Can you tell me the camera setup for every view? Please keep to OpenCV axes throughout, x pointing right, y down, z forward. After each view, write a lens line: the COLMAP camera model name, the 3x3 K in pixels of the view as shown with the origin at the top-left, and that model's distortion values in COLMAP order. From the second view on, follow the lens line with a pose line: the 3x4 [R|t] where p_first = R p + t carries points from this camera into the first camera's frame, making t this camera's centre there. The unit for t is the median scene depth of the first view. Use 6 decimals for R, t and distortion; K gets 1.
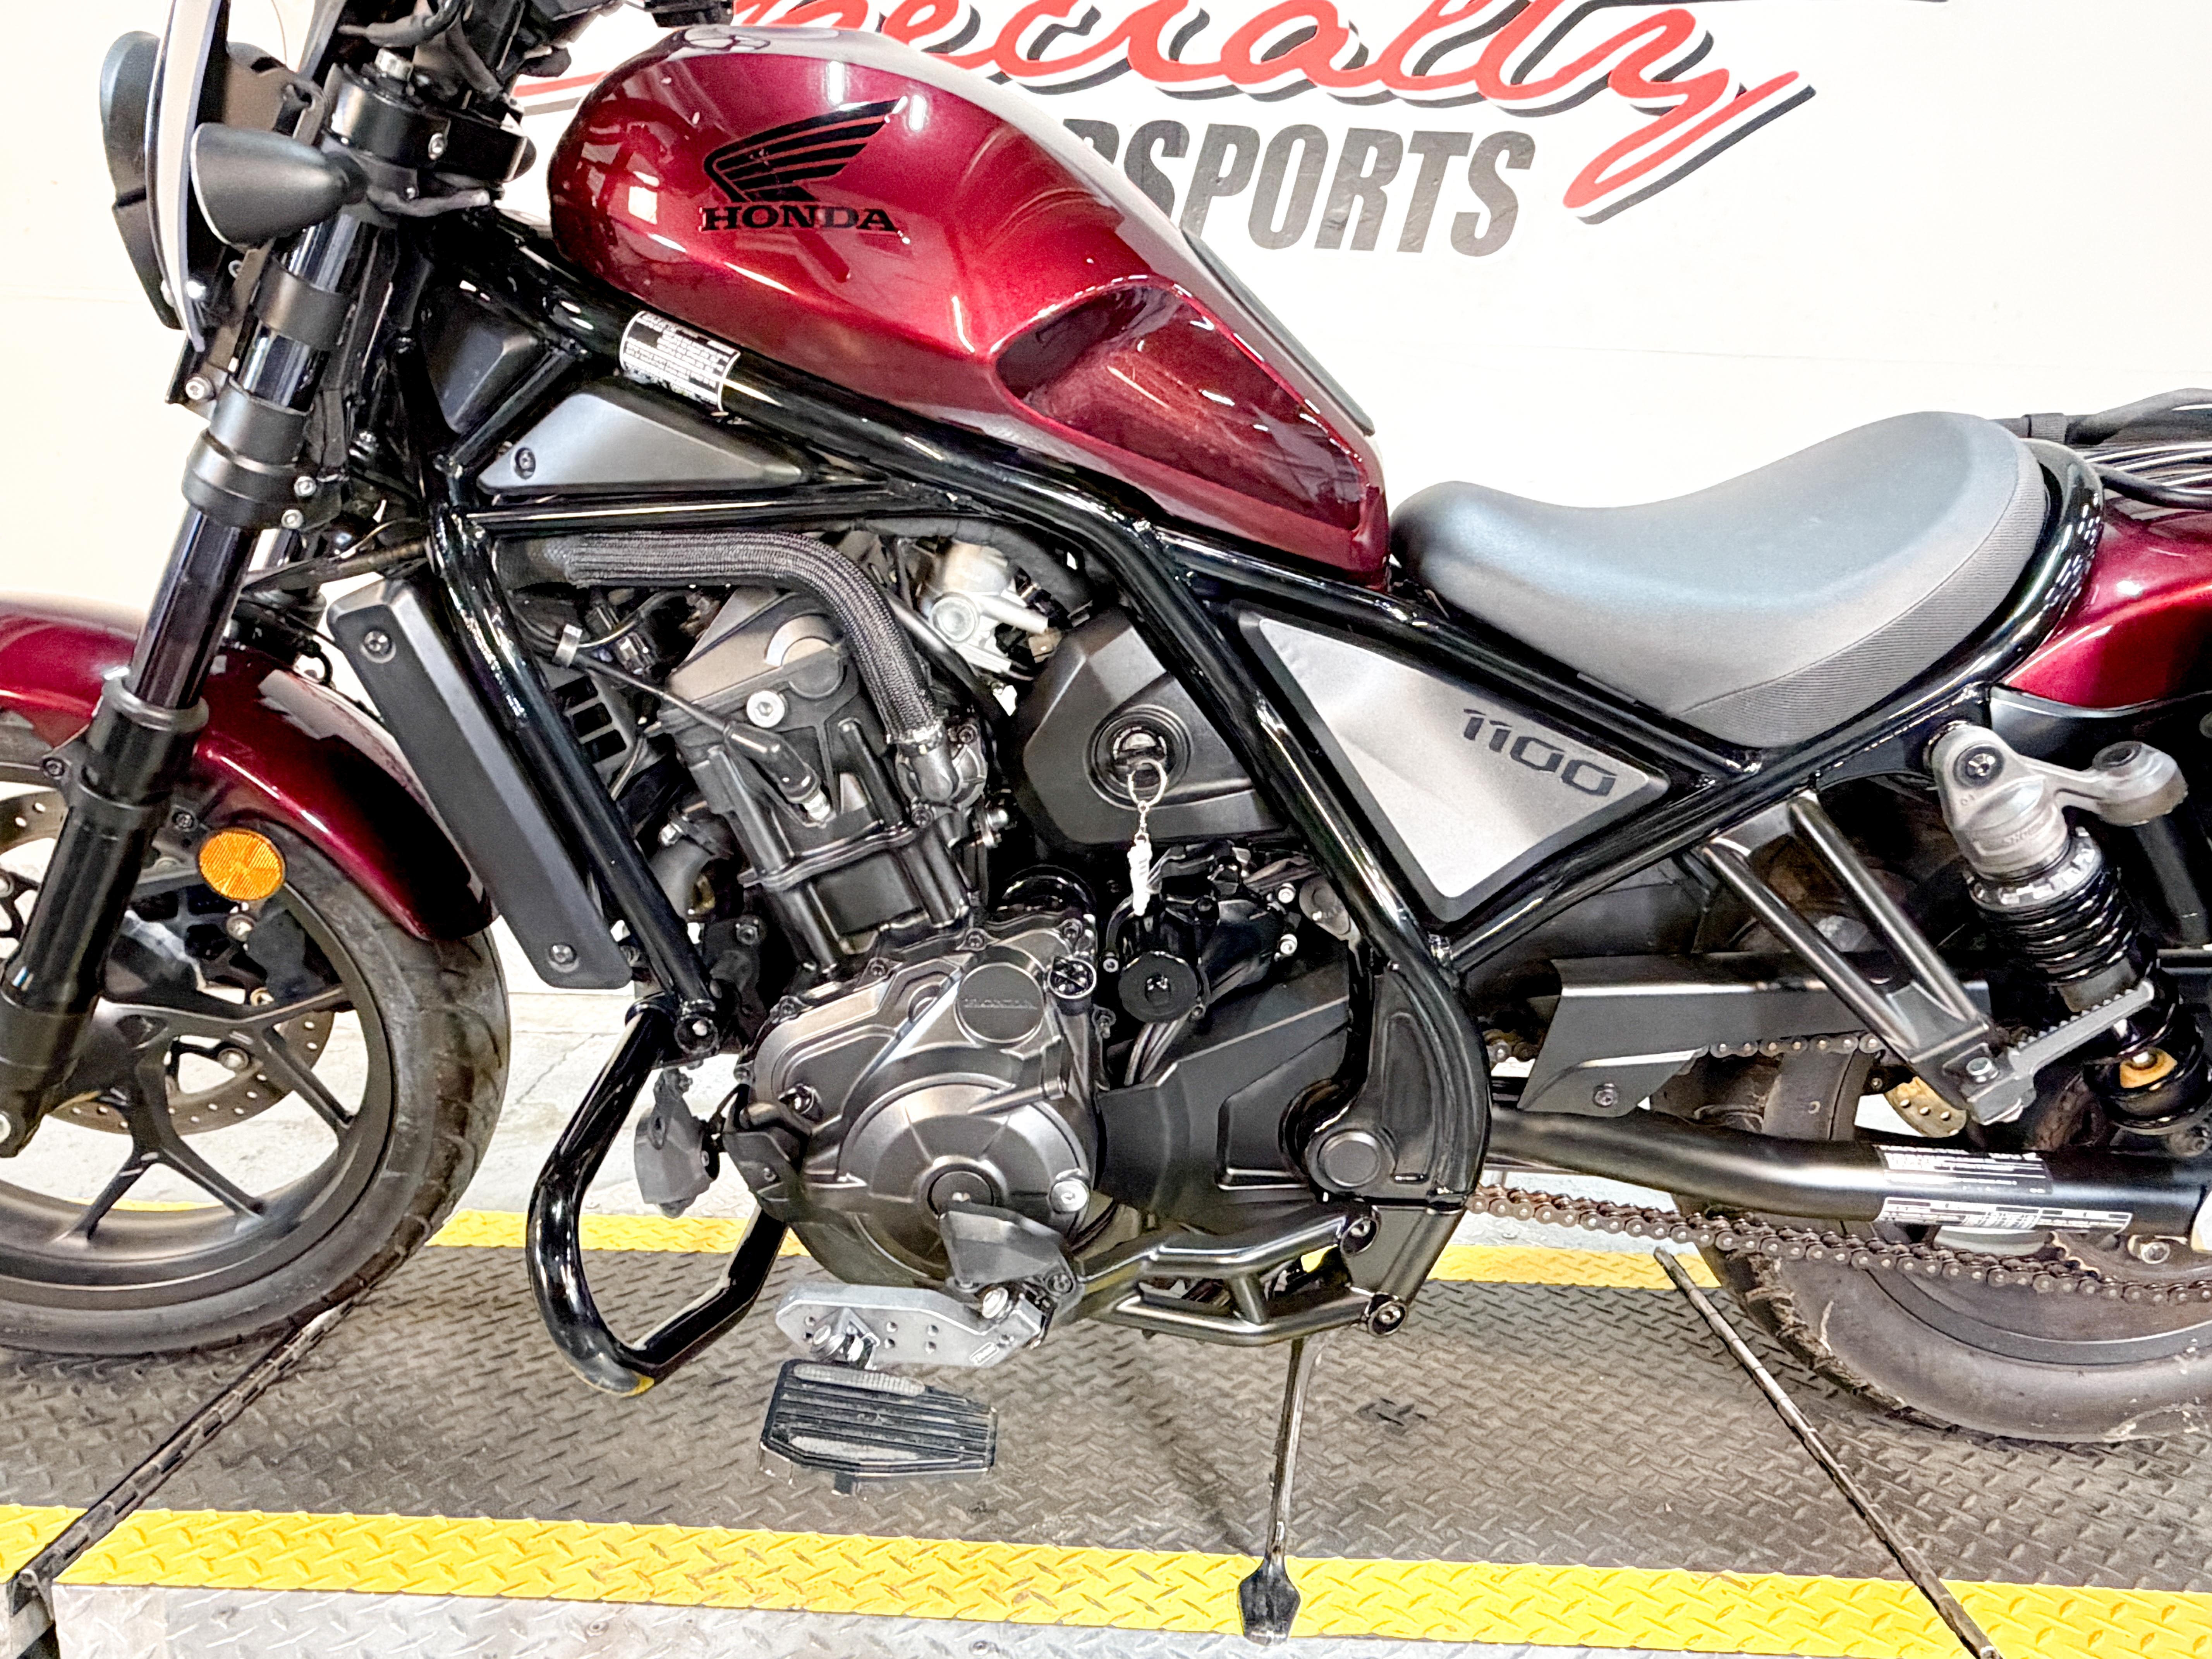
lens RADIAL K [[1561.9, 0, 1069.3], [0, 1561.9, 822.9], [0, 0, 1]] dist [-0.003016, -0.000463]
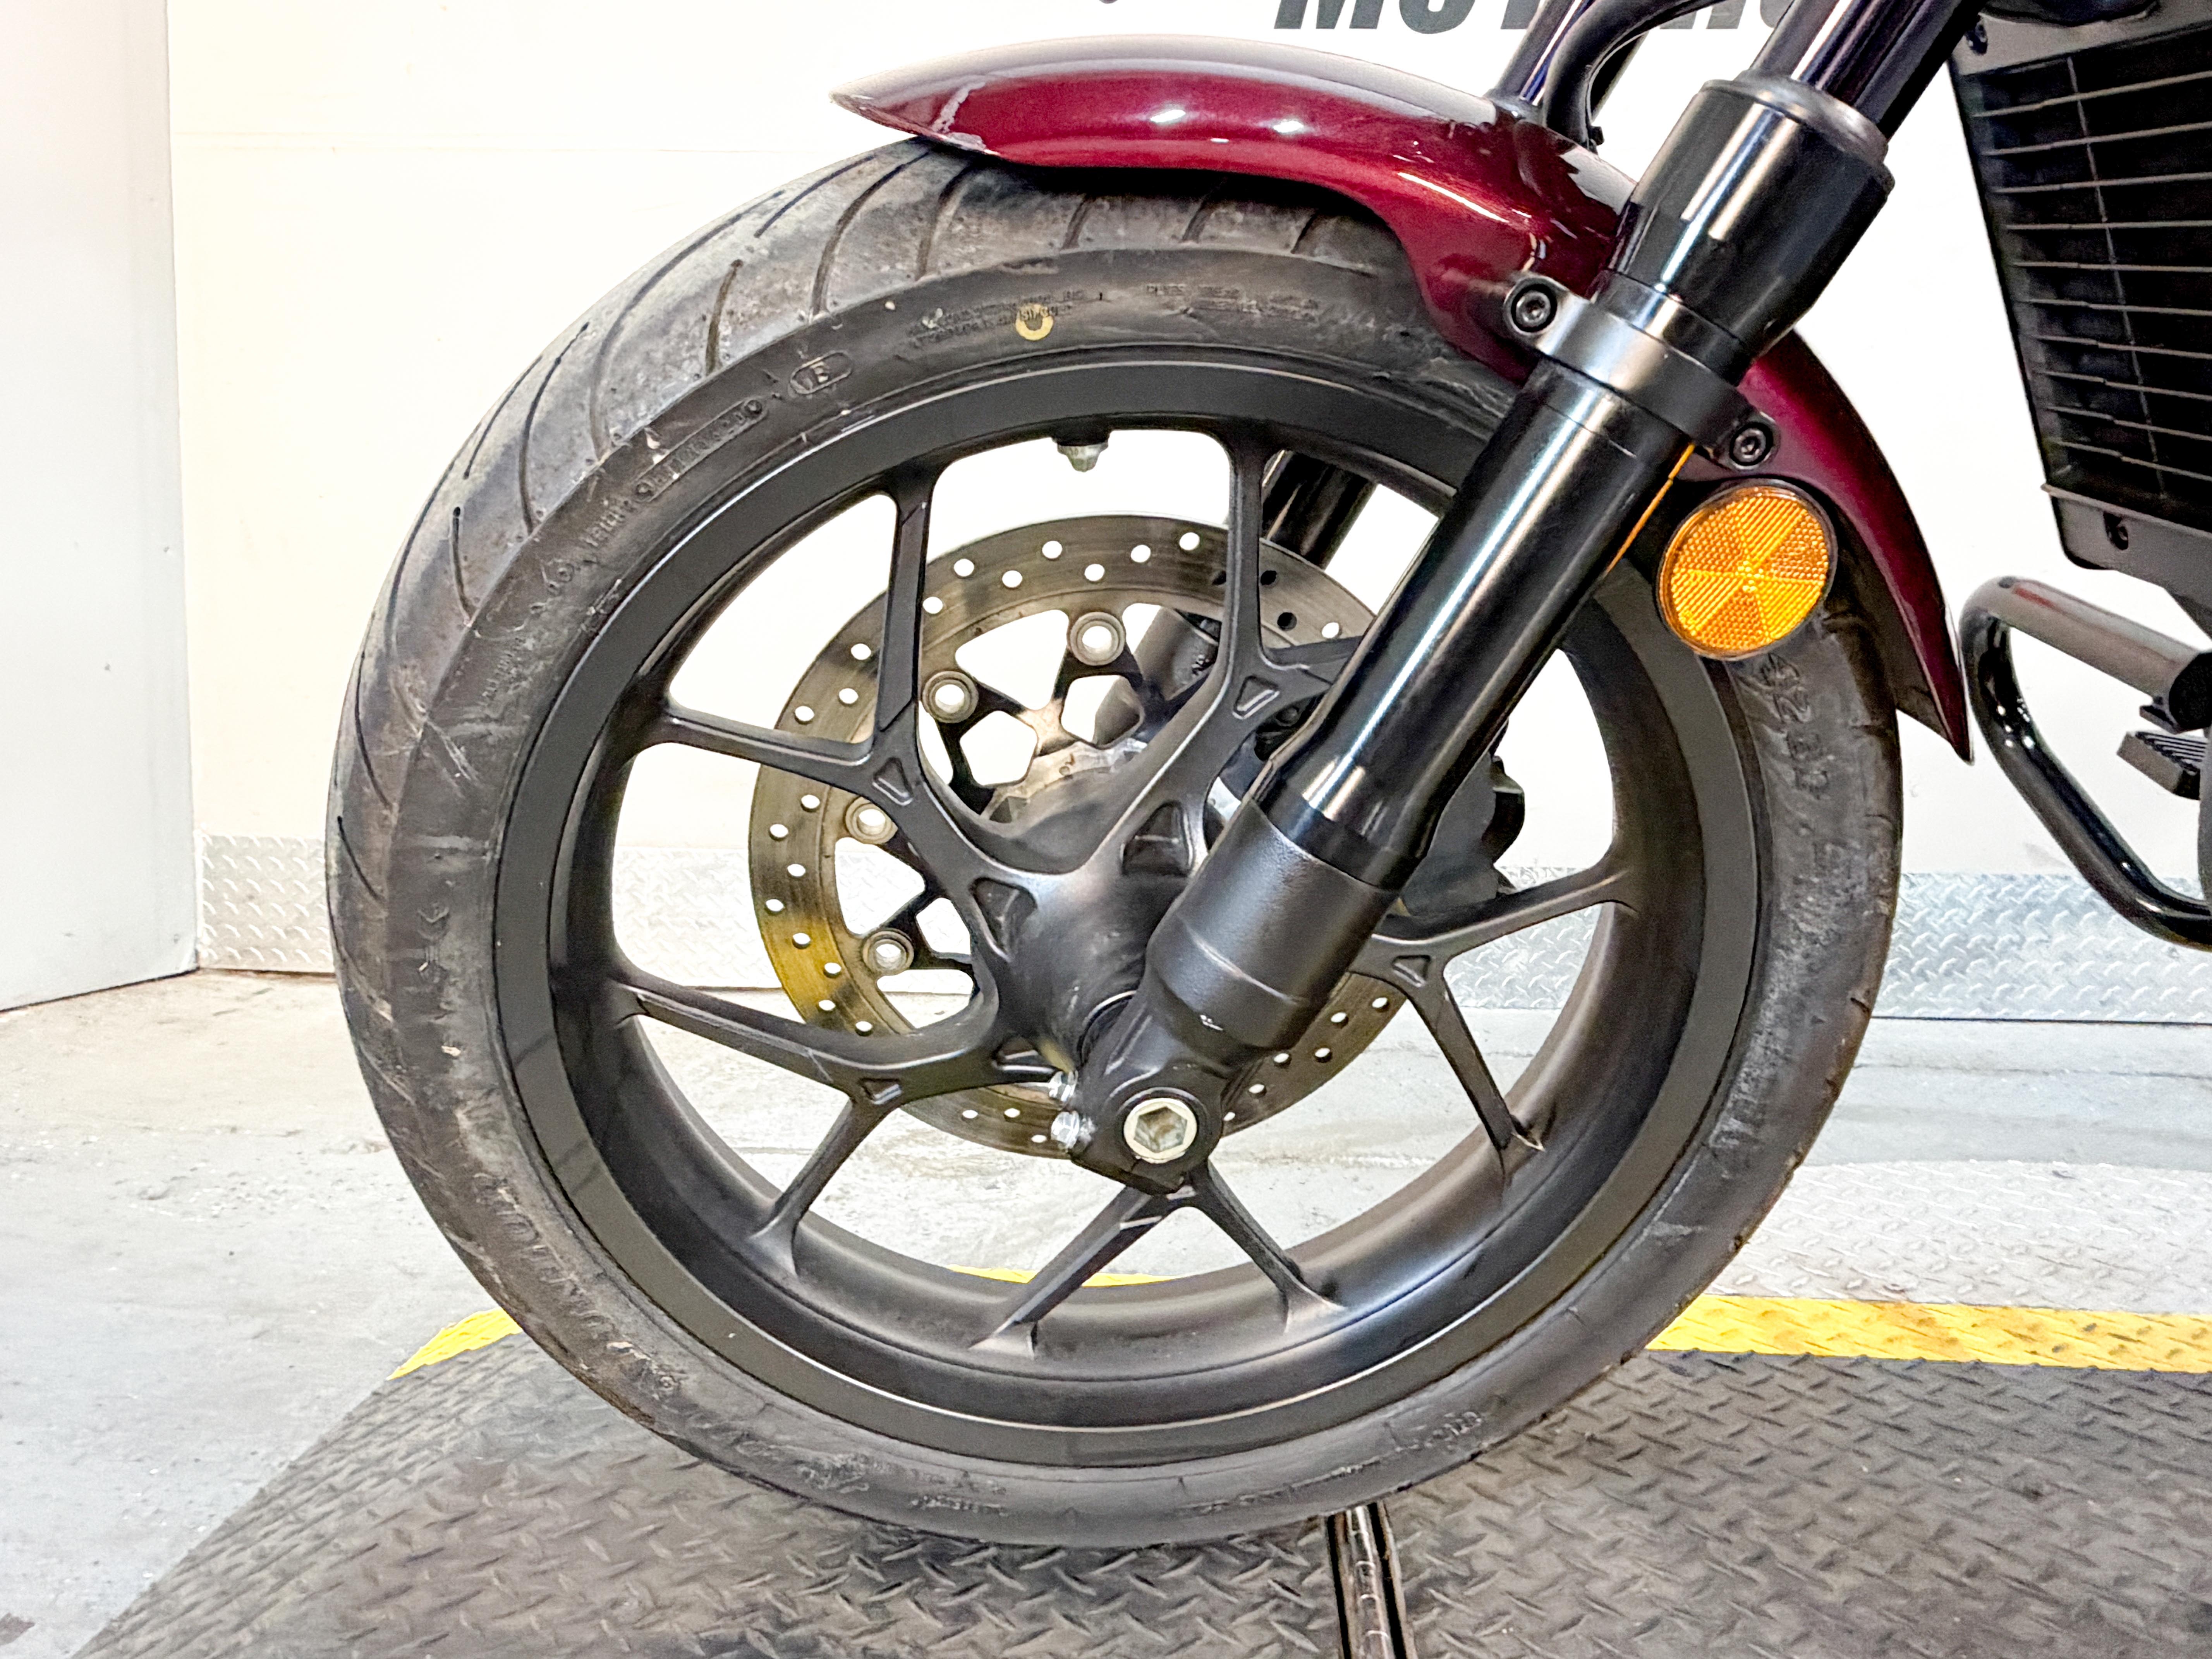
lens RADIAL K [[1561.9, 0, 1069.3], [0, 1561.9, 822.9], [0, 0, 1]] dist [-0.003016, -0.000463]
pose [[0.998502, -0.011272, -0.053538, -0.744039], [0.009710, 0.999522, -0.029344, 0.122728], [0.053843, 0.028780, 0.998135, 0.549840]]
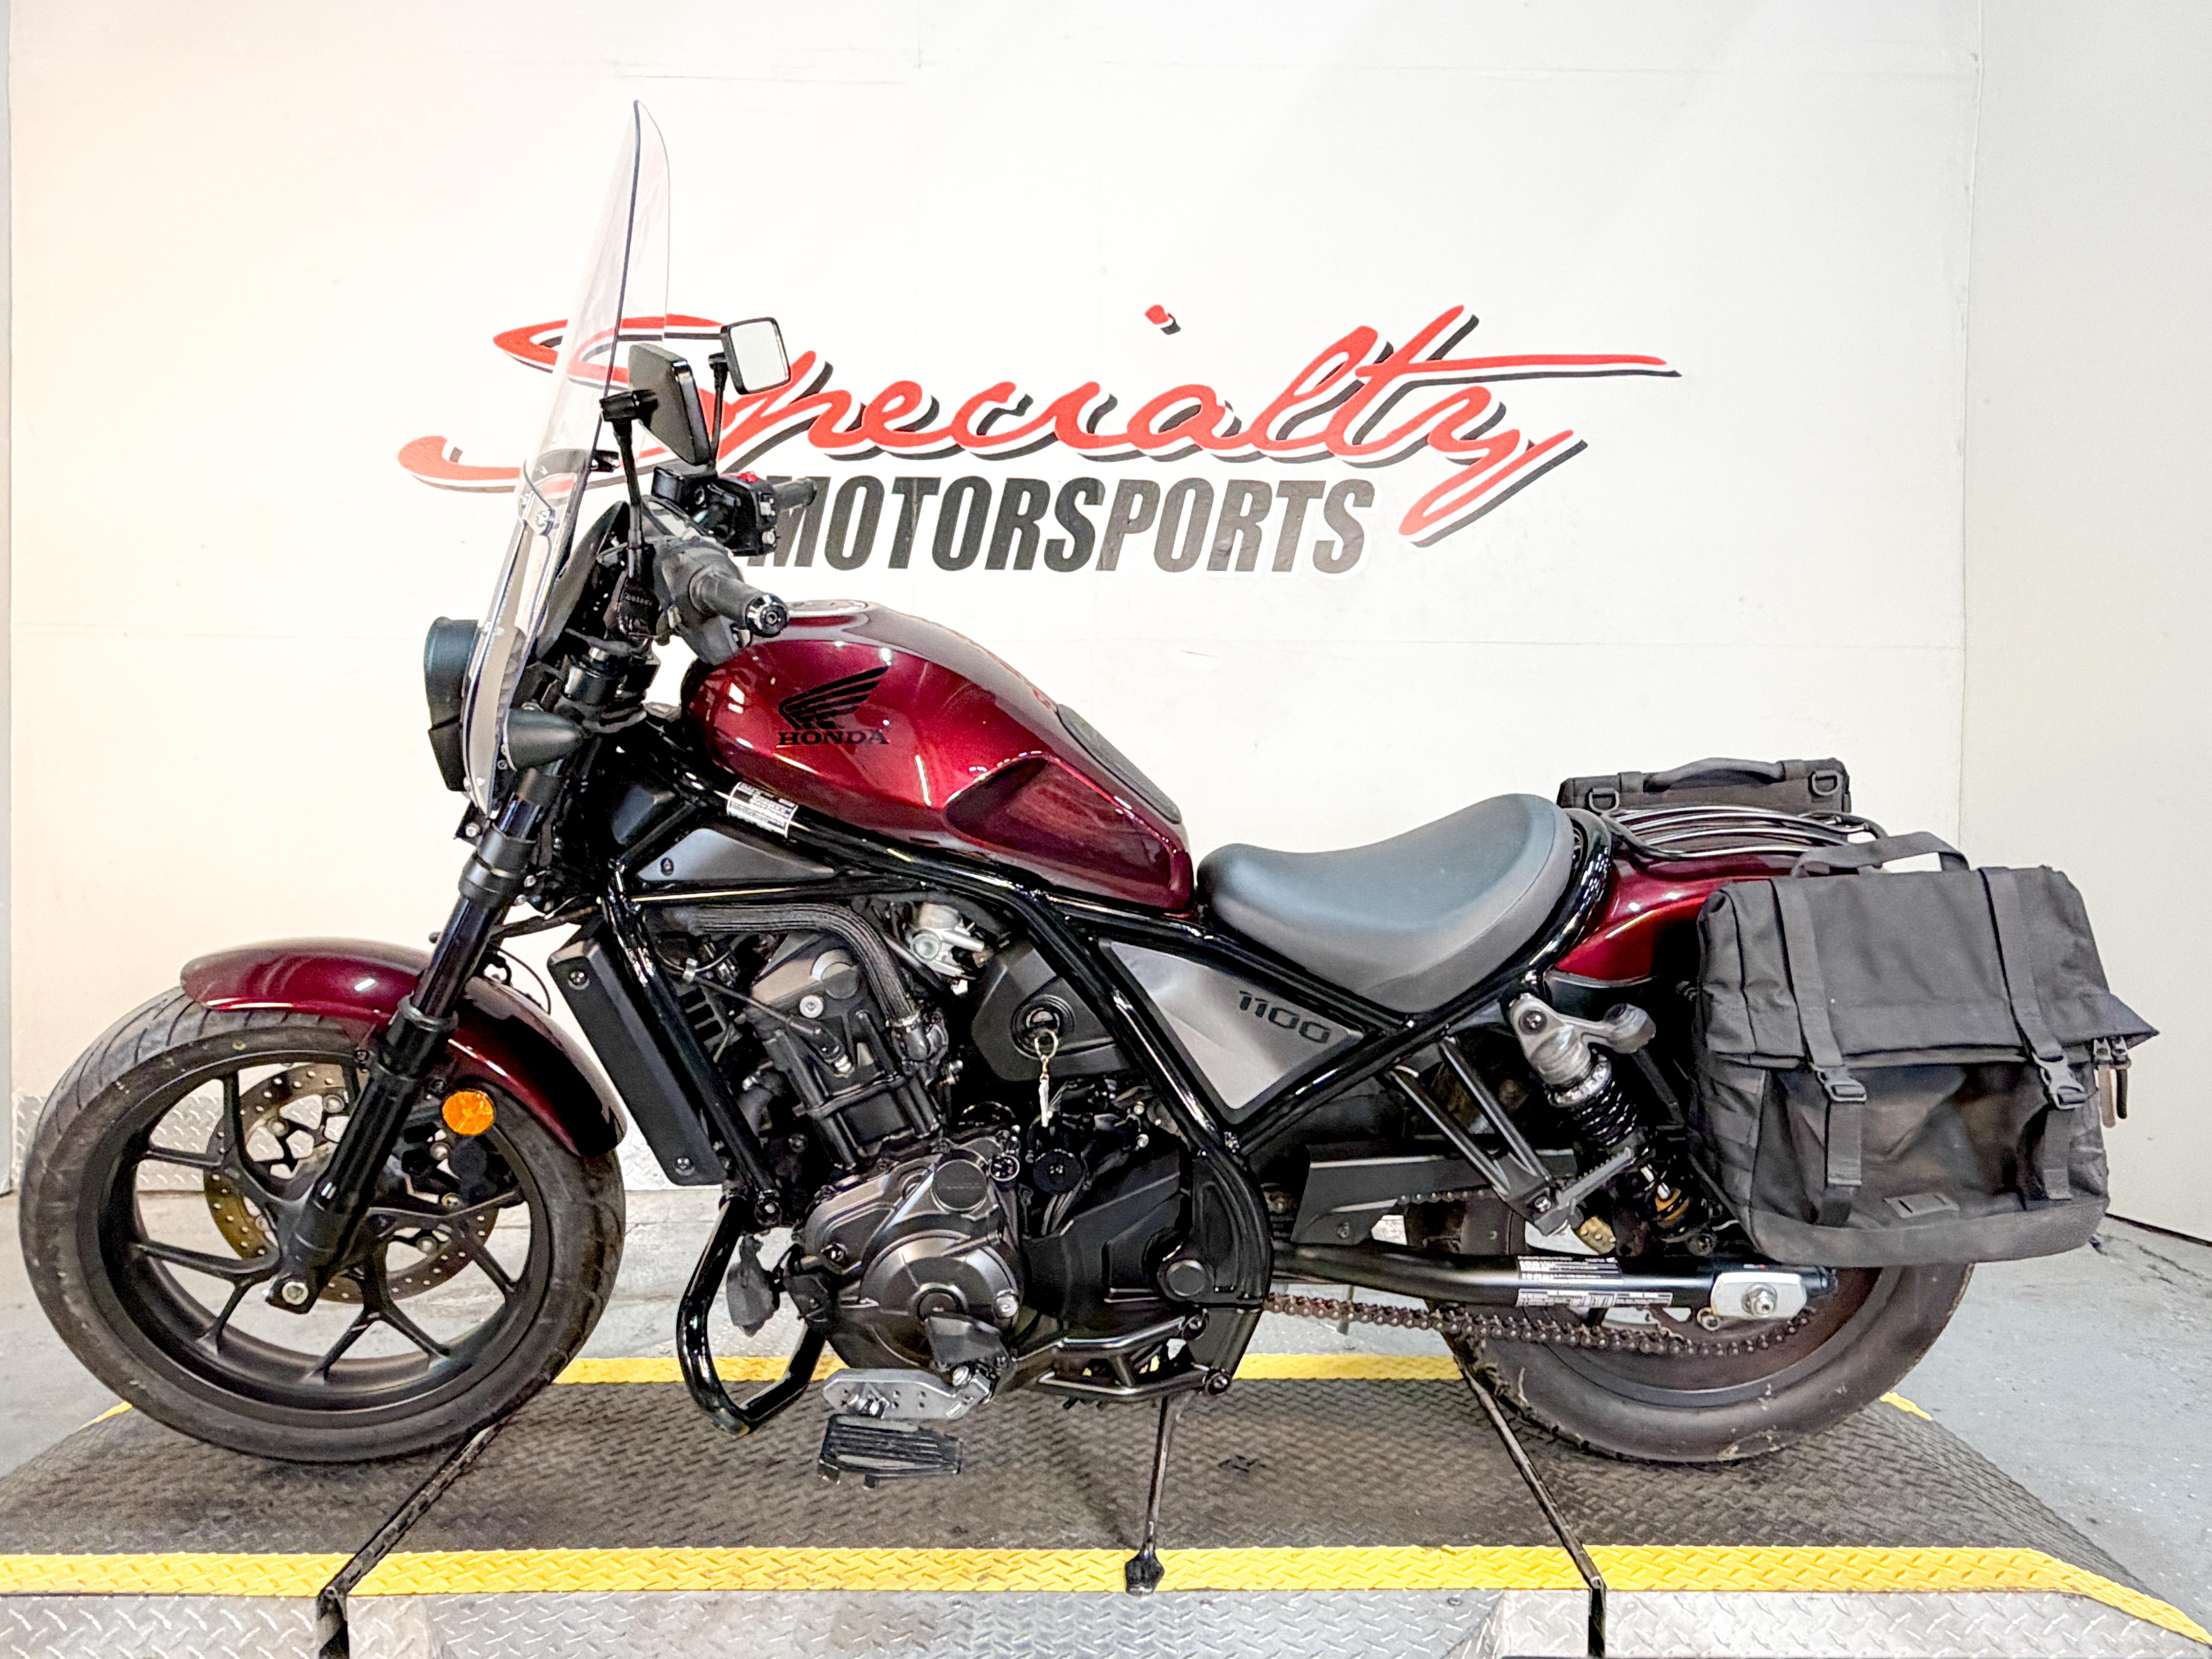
lens RADIAL K [[1540.3, 0, 1084.1], [0, 1540.3, 825.5], [0, 0, 1]] dist [-0.004819, 0.002190]
pose [[0.999217, -0.030607, 0.025081, 0.051422], [0.033247, 0.993075, -0.112678, -0.064679], [-0.021459, 0.113423, 0.993315, -0.577337]]
